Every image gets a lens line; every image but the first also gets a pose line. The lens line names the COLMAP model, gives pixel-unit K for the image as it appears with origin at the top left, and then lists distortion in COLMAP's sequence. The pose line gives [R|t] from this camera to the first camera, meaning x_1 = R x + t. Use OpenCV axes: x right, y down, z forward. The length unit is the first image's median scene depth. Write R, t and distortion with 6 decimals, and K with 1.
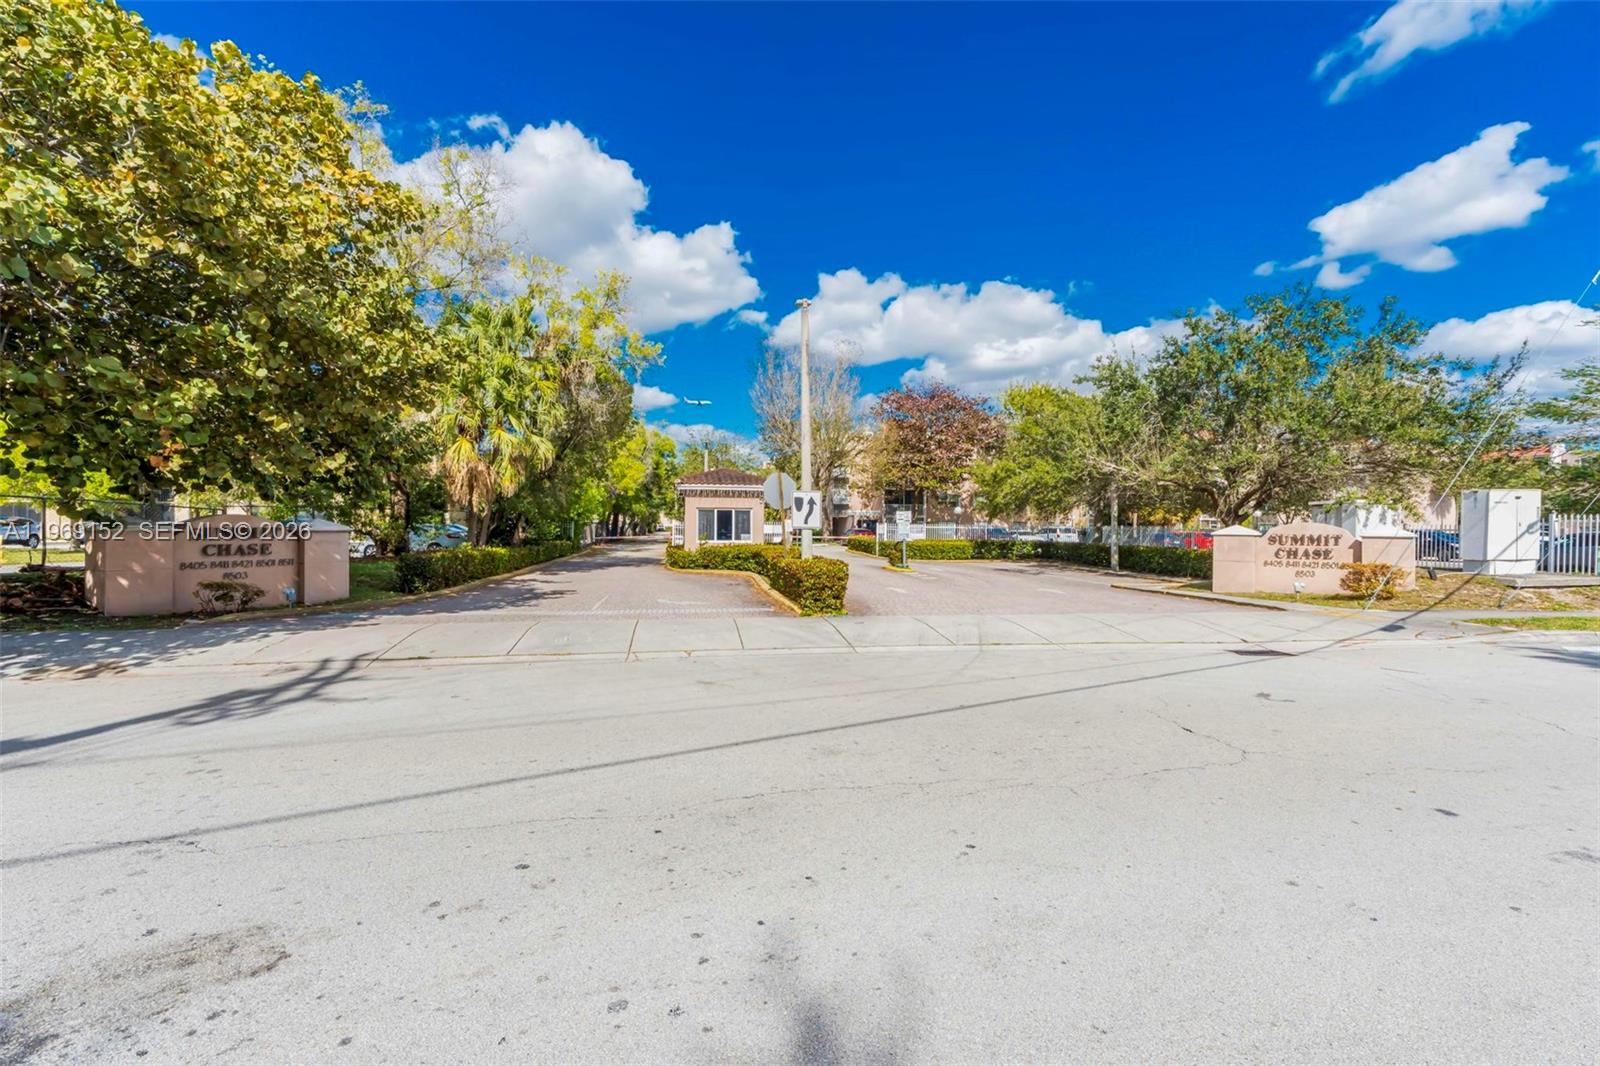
lens RADIAL K [[733.7, 0, 800.0], [0, 733.7, 533.0], [0, 0, 1]] dist [-0.015559, 0.000108]
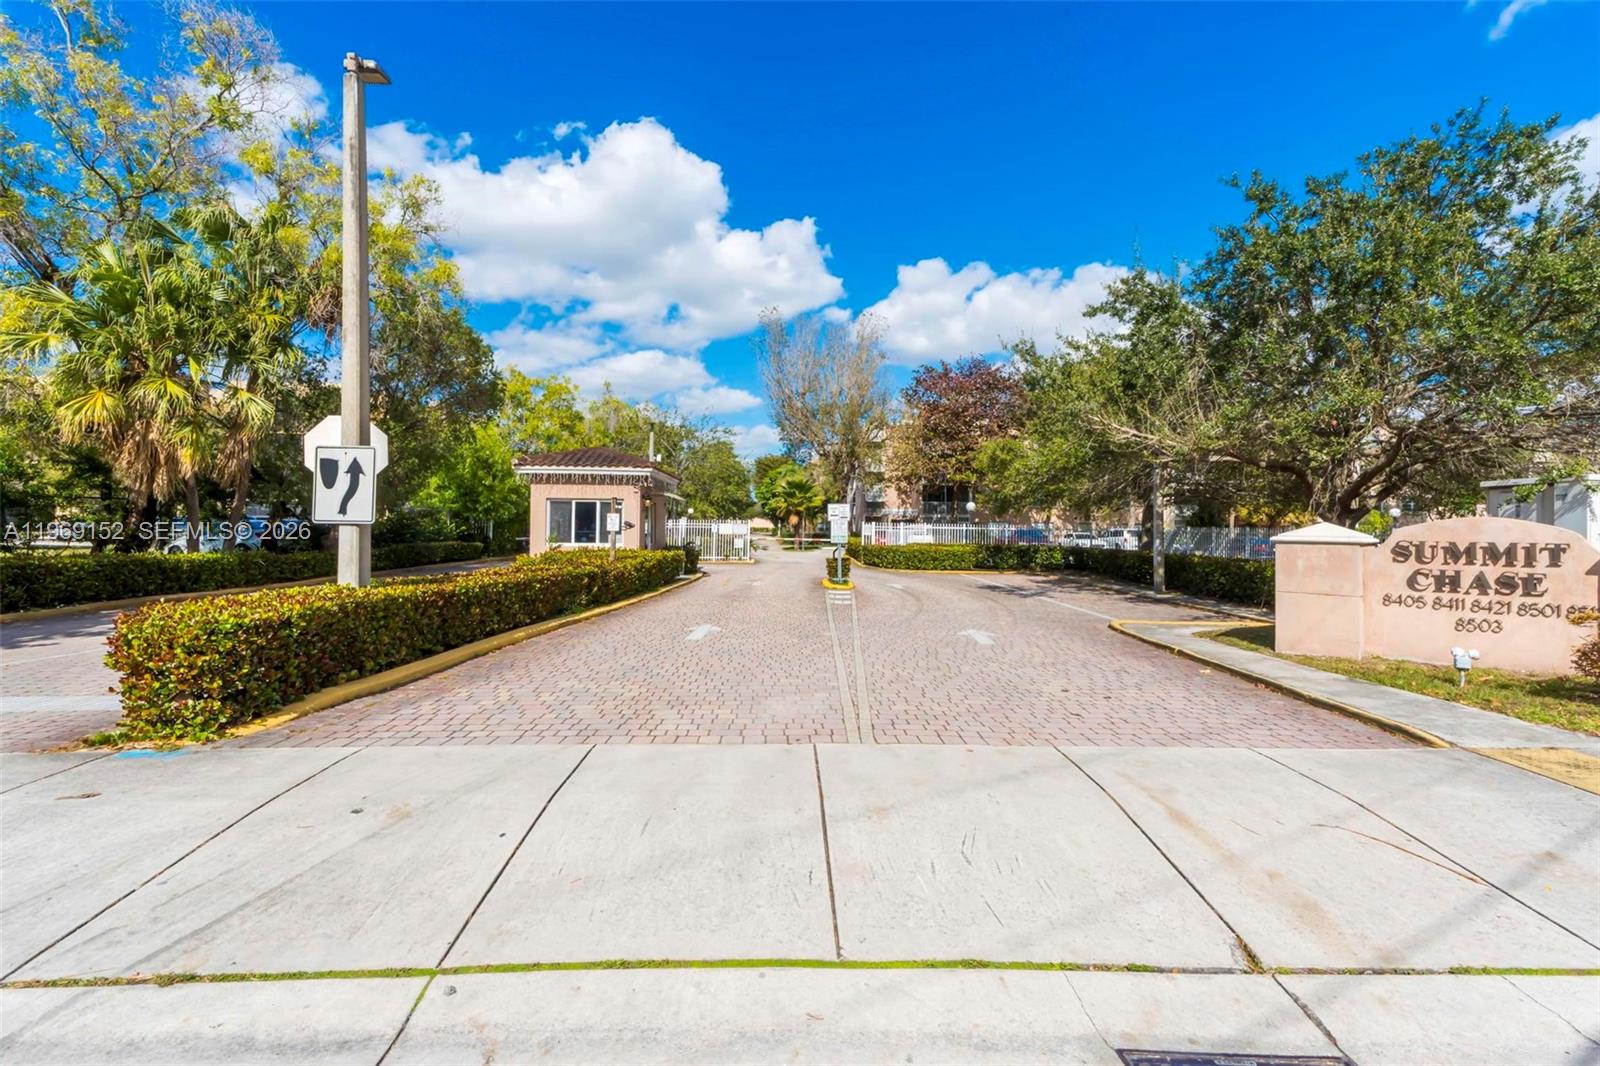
lens RADIAL K [[730.6, 0, 800.0], [0, 730.6, 533.0], [0, 0, 1]] dist [-0.000592, -0.000386]
pose [[0.991648, 0.005918, -0.128836, 0.203681], [-0.006103, 0.999981, -0.001041, -0.000506], [0.128827, 0.001819, 0.991665, 0.302995]]
